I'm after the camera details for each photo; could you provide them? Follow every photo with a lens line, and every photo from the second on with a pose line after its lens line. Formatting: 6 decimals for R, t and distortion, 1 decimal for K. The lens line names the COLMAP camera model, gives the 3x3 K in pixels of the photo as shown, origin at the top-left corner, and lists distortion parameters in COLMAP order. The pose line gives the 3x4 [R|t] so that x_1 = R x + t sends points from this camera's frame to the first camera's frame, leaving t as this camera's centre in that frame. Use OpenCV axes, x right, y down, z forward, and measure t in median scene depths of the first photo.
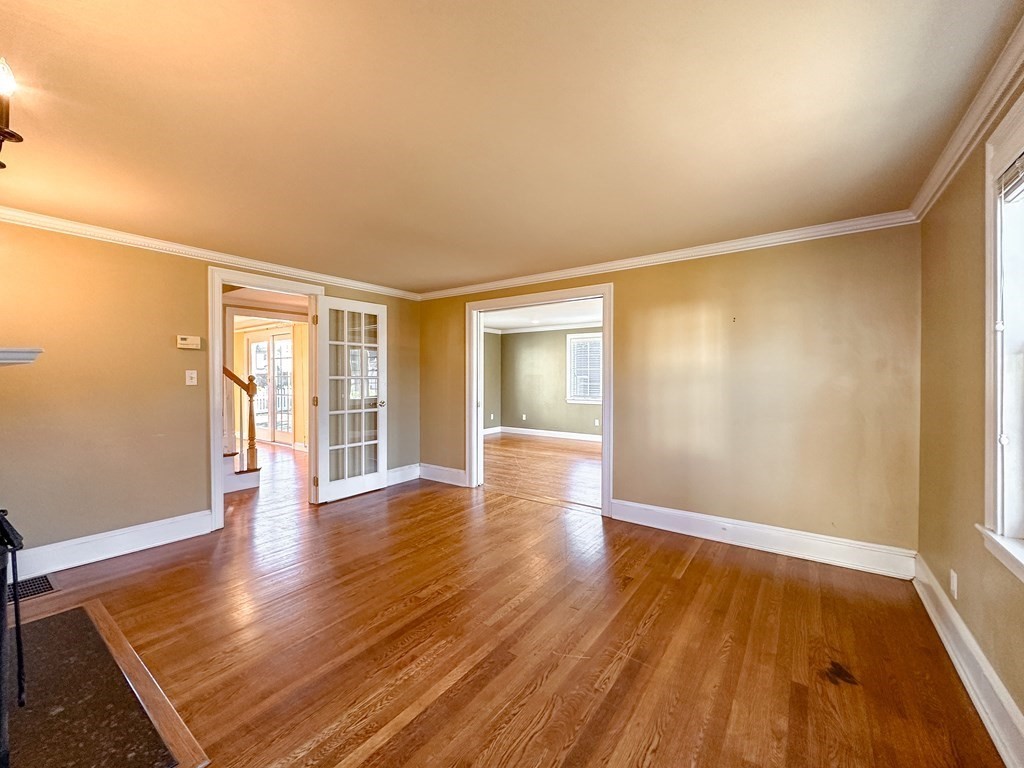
lens RADIAL K [[418.9, 0, 511.5], [0, 418.9, 380.4], [0, 0, 1]] dist [-0.003314, -0.000222]
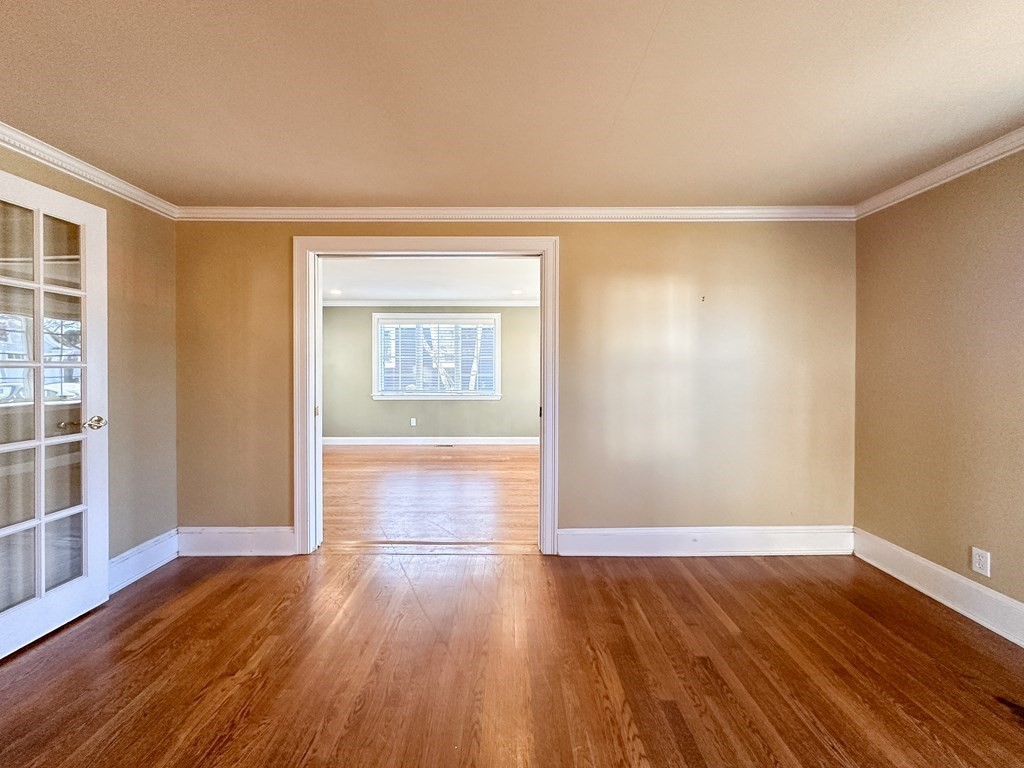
lens RADIAL K [[418.9, 0, 515.9], [0, 418.9, 365.9], [0, 0, 1]] dist [-0.003314, -0.000222]
pose [[0.807075, 0.002584, 0.590443, -0.210141], [0.006089, 0.999901, -0.012699, 0.003671], [-0.590417, 0.013844, 0.806979, 0.364132]]
